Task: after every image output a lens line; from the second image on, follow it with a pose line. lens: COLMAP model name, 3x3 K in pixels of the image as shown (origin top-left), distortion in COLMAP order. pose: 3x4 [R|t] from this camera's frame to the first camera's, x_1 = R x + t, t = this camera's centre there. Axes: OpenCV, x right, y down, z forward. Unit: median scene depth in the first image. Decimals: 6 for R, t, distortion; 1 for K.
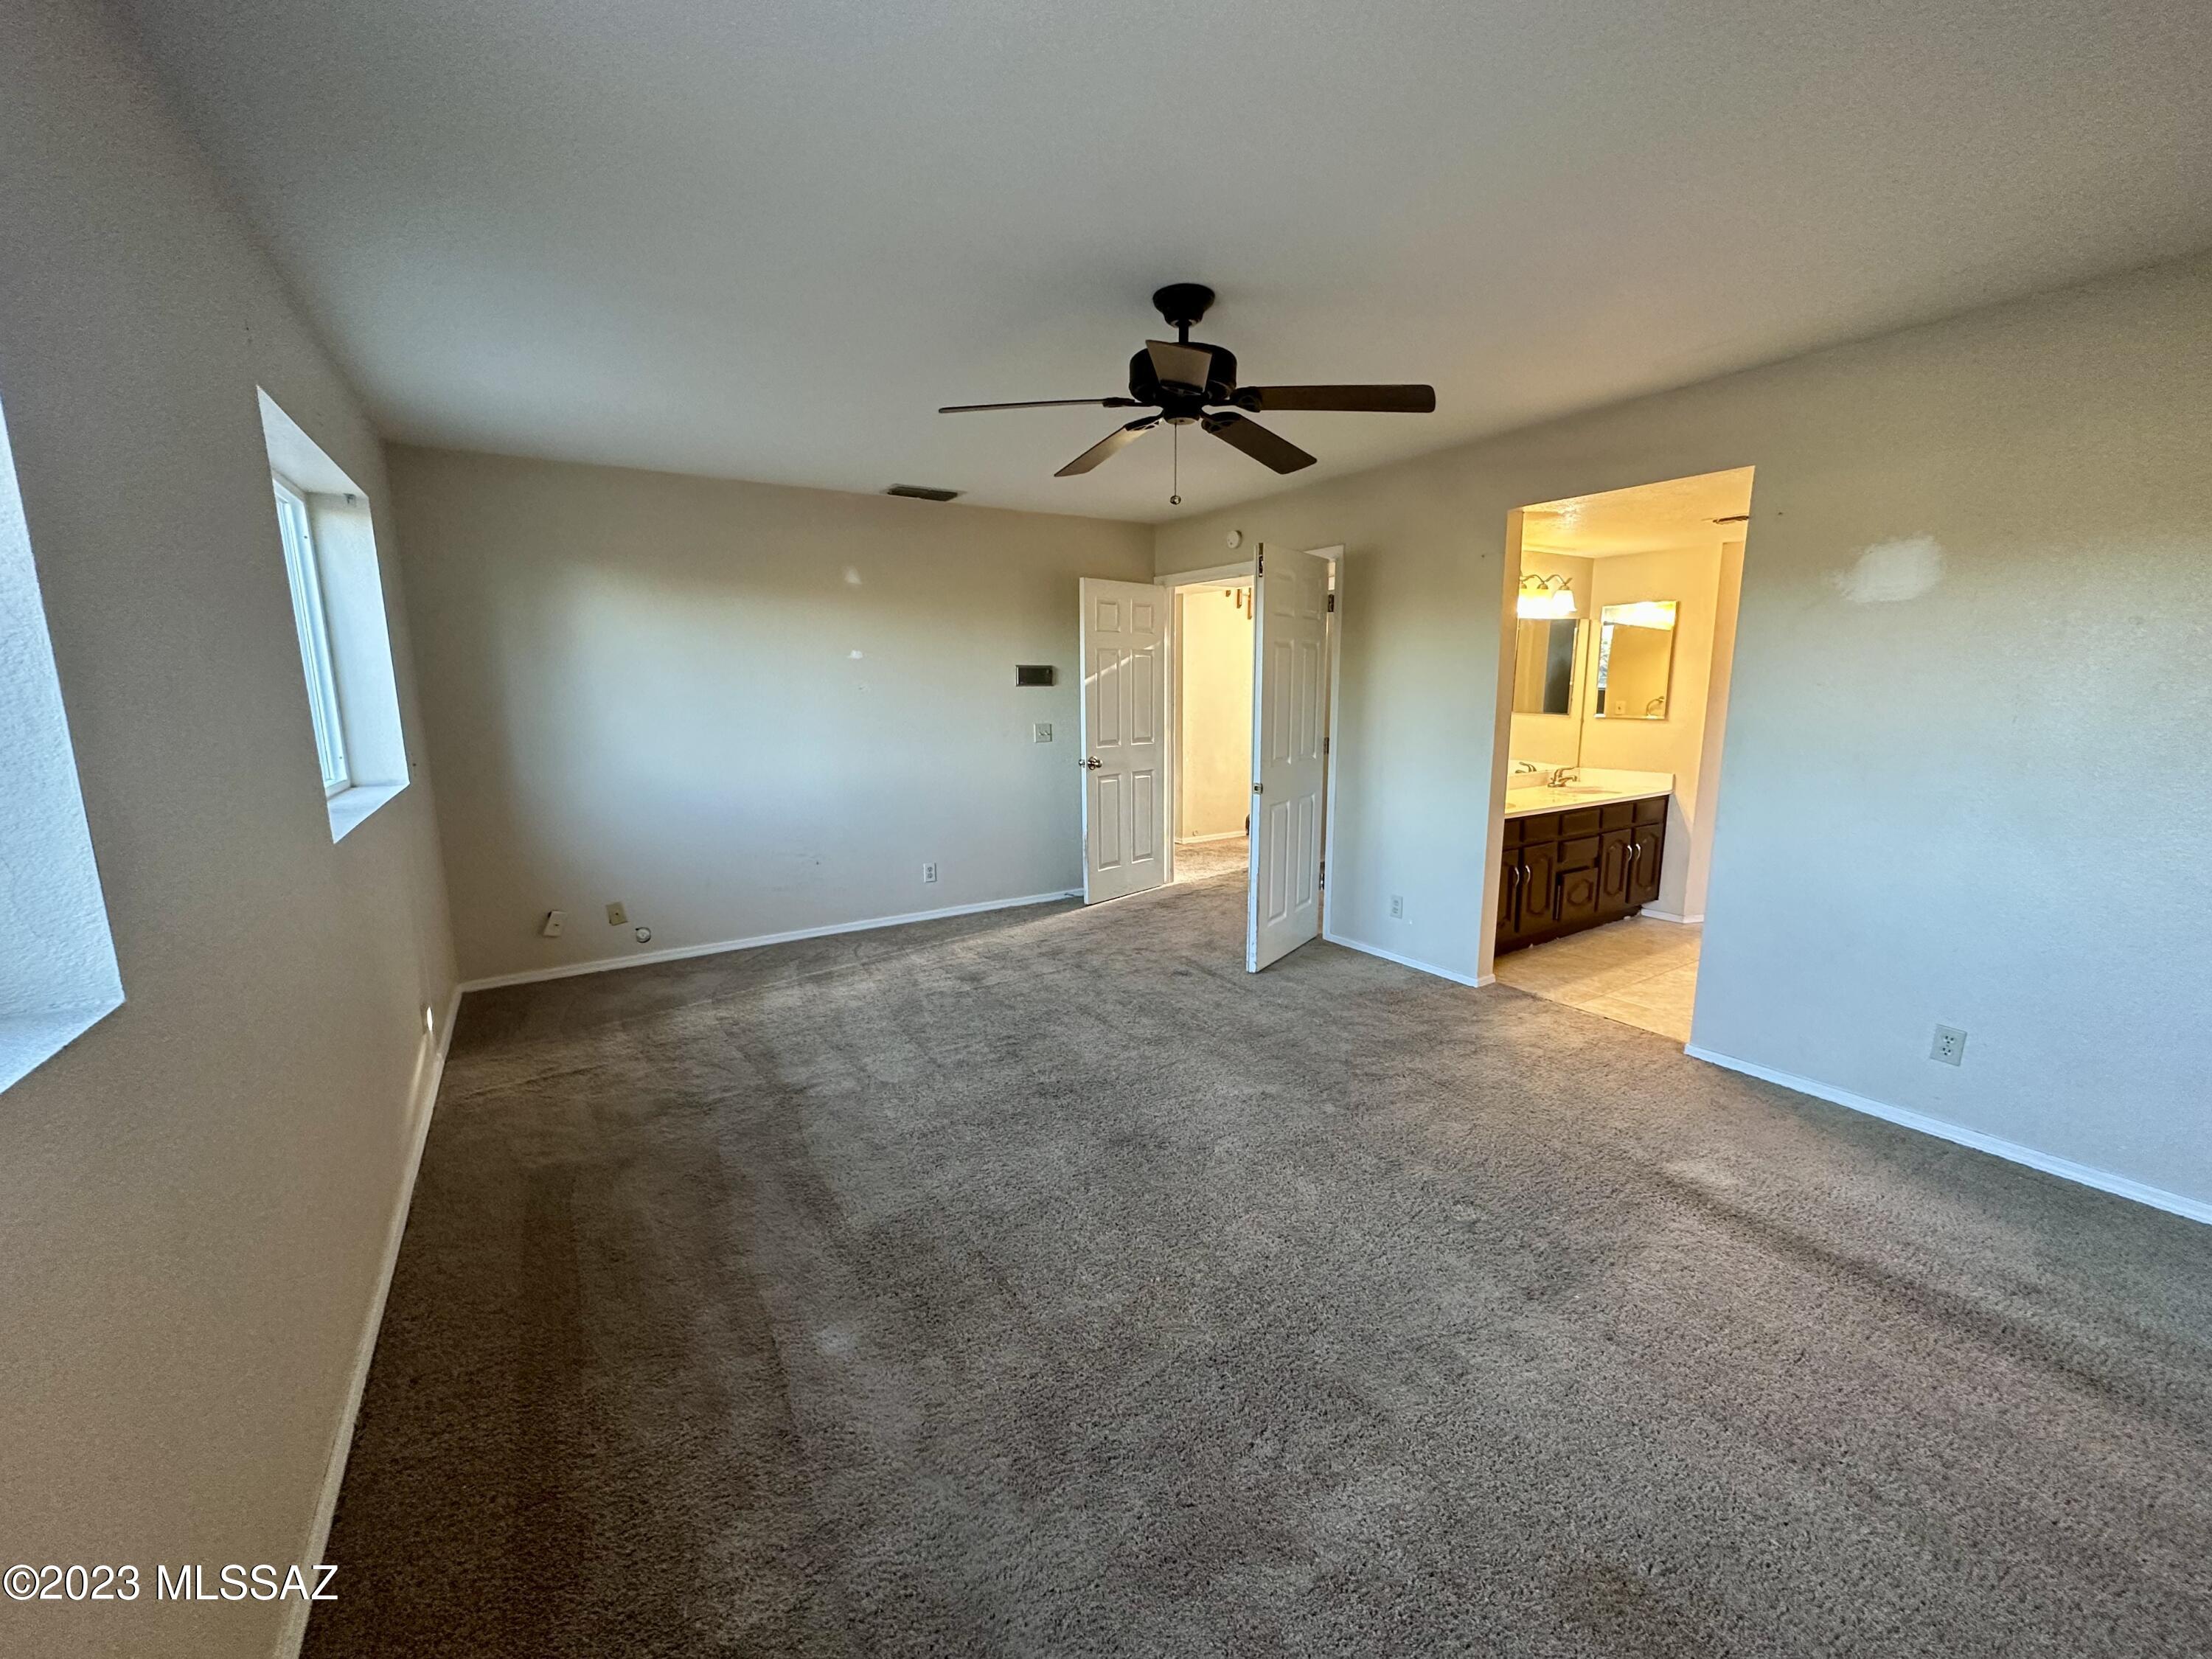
lens RADIAL K [[877.2, 0, 1105.0], [0, 877.2, 831.8], [0, 0, 1]] dist [-0.003949, 0.000504]
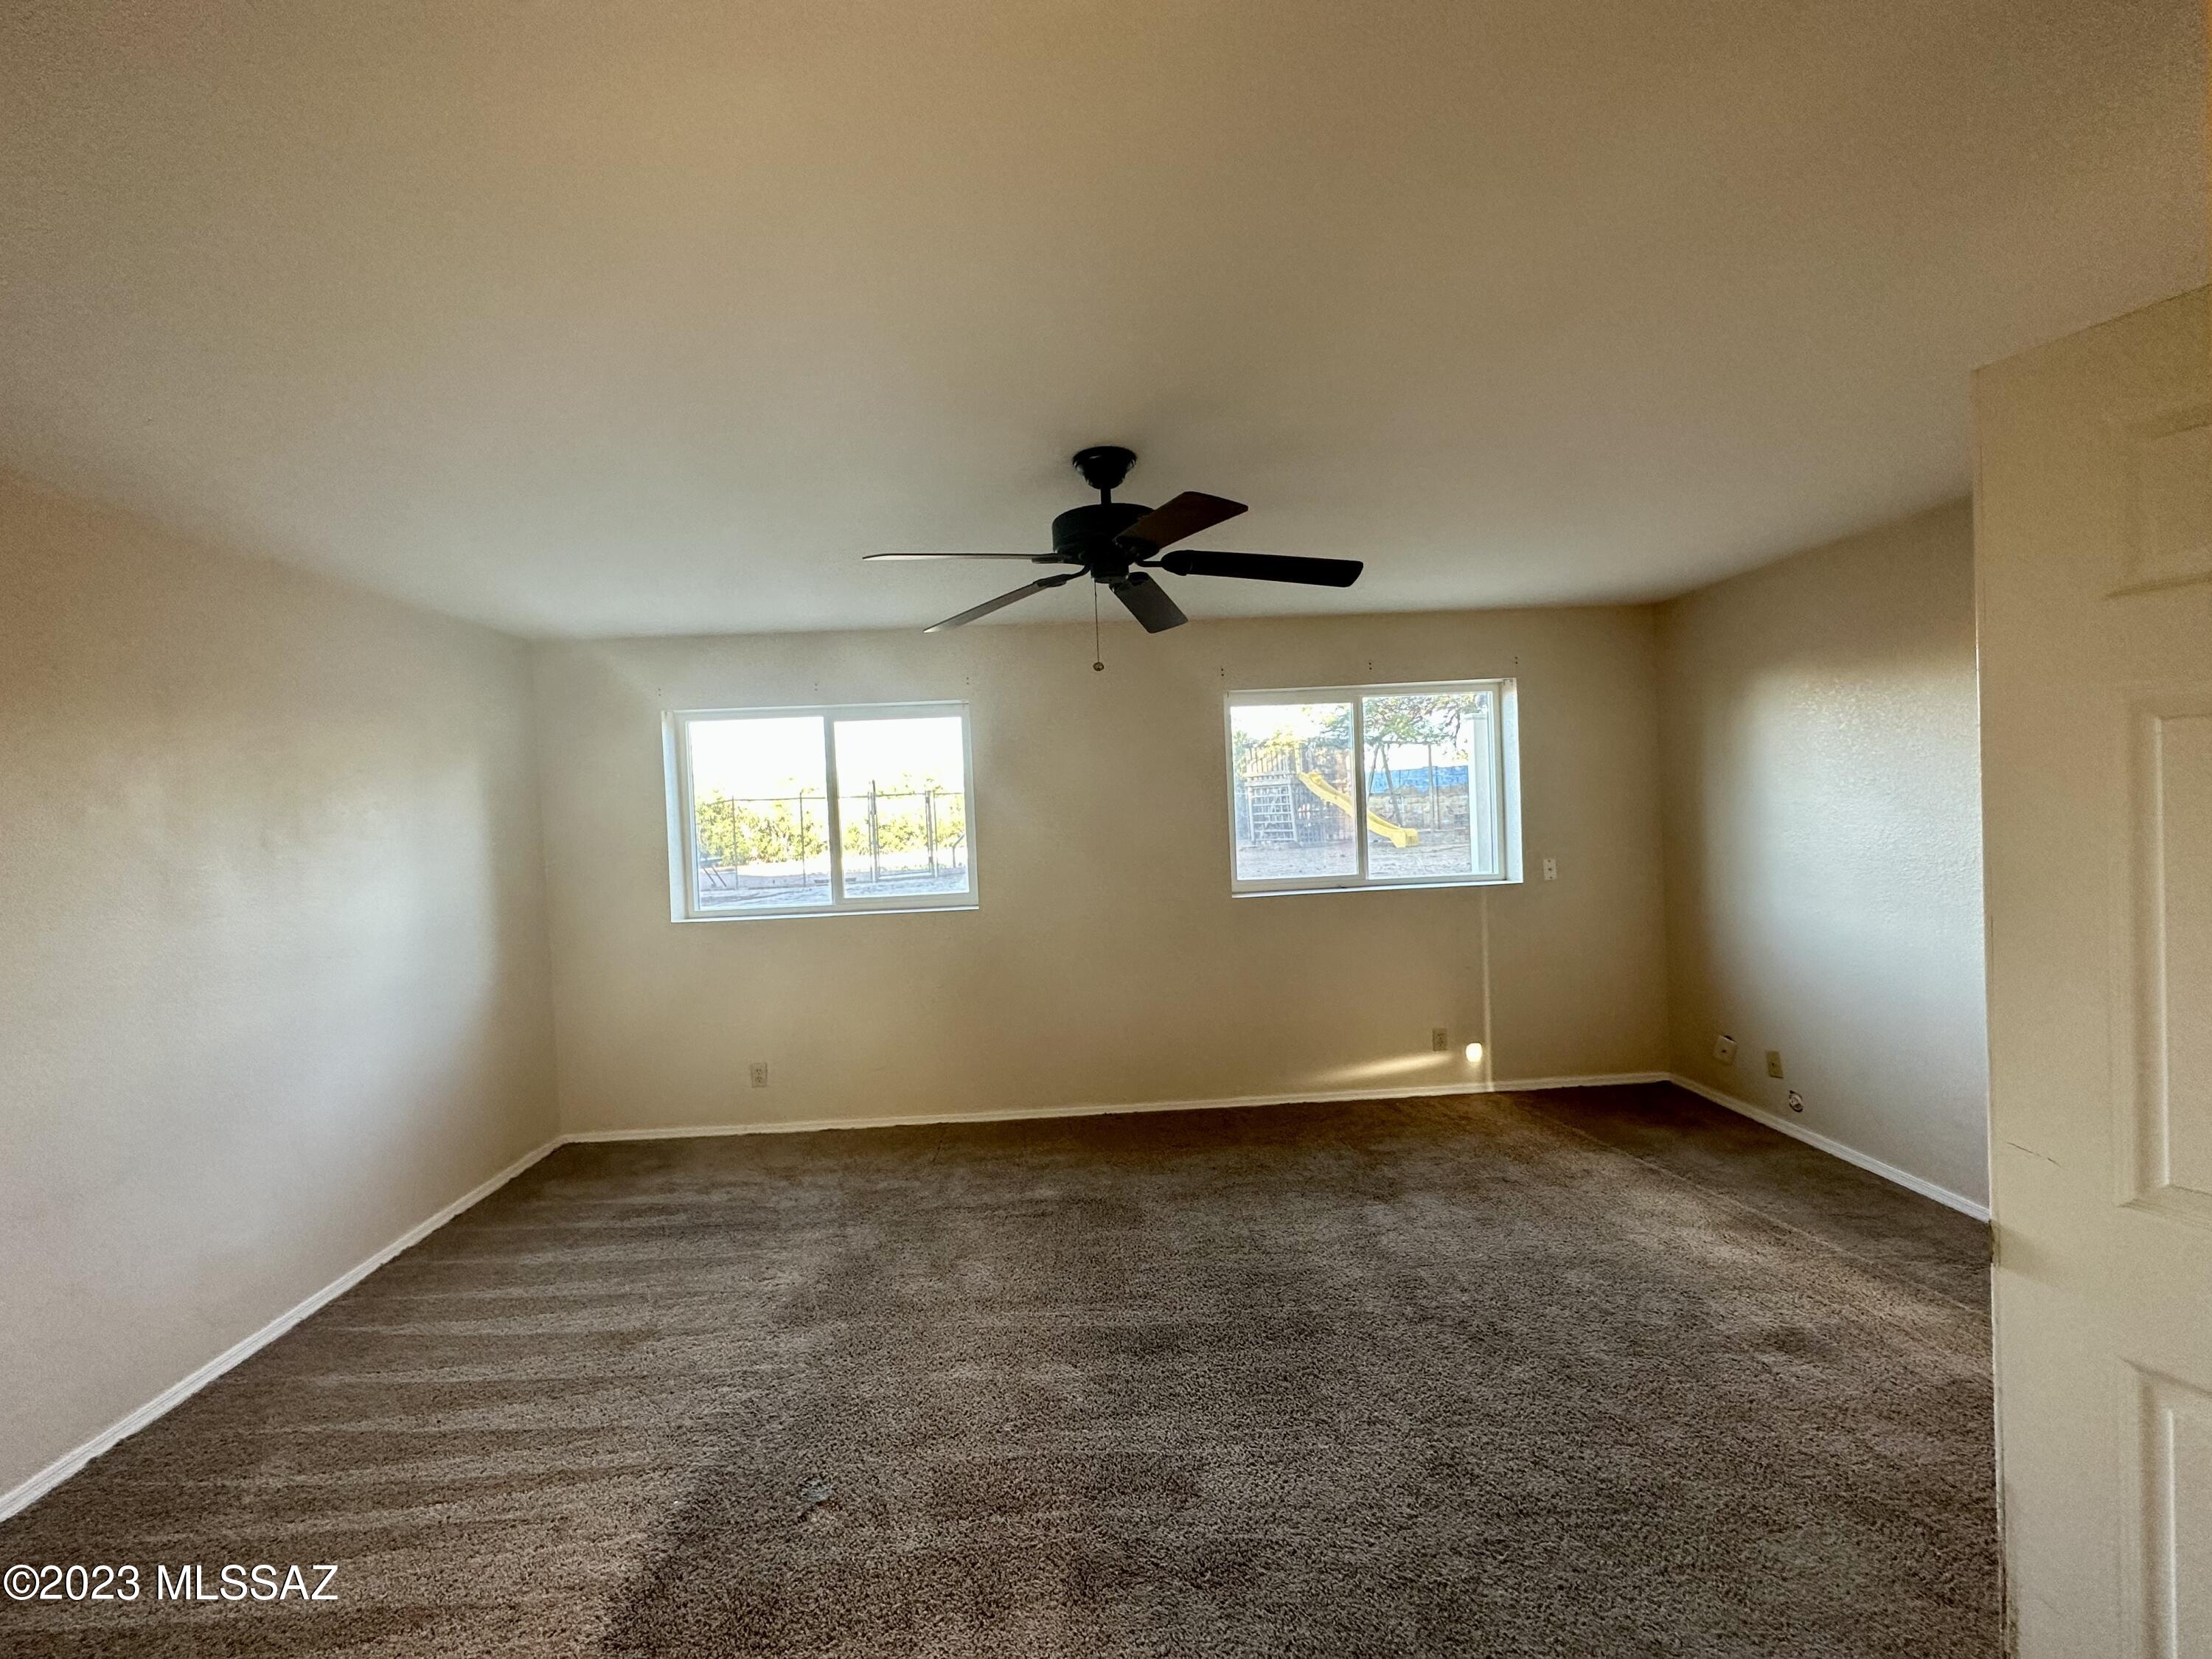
lens RADIAL K [[877.2, 0, 1102.4], [0, 877.2, 825.9], [0, 0, 1]] dist [-0.003949, 0.000504]
pose [[-0.506896, 0.046051, -0.860776, 0.702066], [-0.096994, 0.989183, 0.110038, -0.232956], [0.856533, 0.139268, -0.496947, 1.126867]]
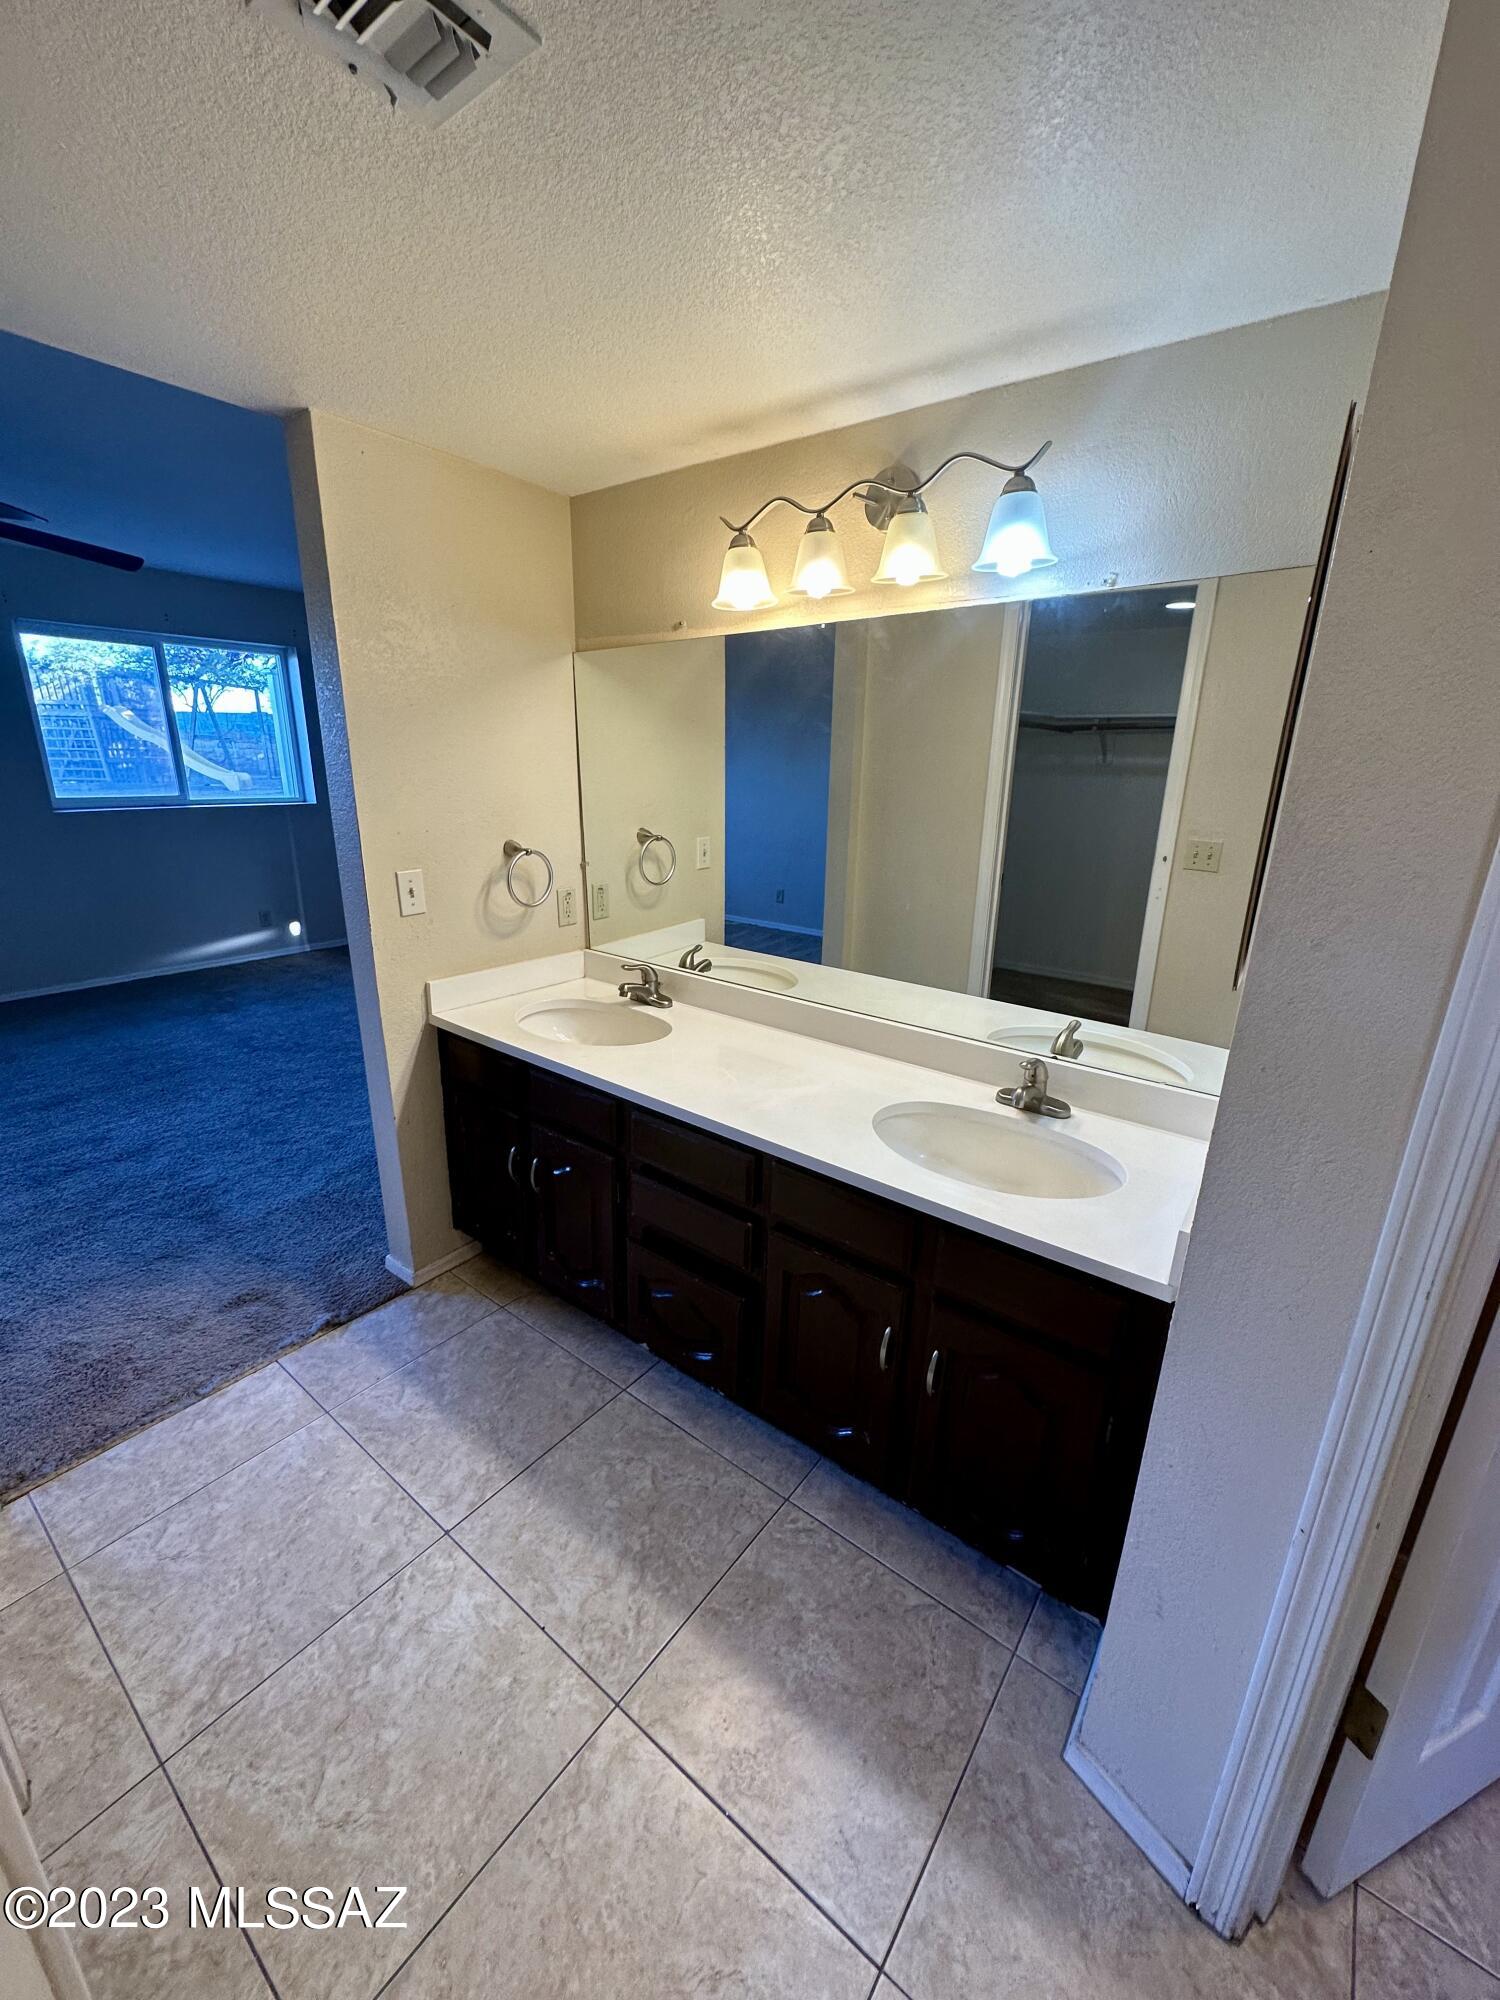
lens RADIAL K [[793.1, 0, 756.3], [0, 793.1, 1000.4], [0, 0, 1]] dist [-0.003949, 0.000504]
pose [[0.345422, 0.291898, -0.891896, 1.231235], [-0.181856, 0.953201, 0.241531, -0.244076], [0.920658, 0.078766, 0.382340, 1.283993]]
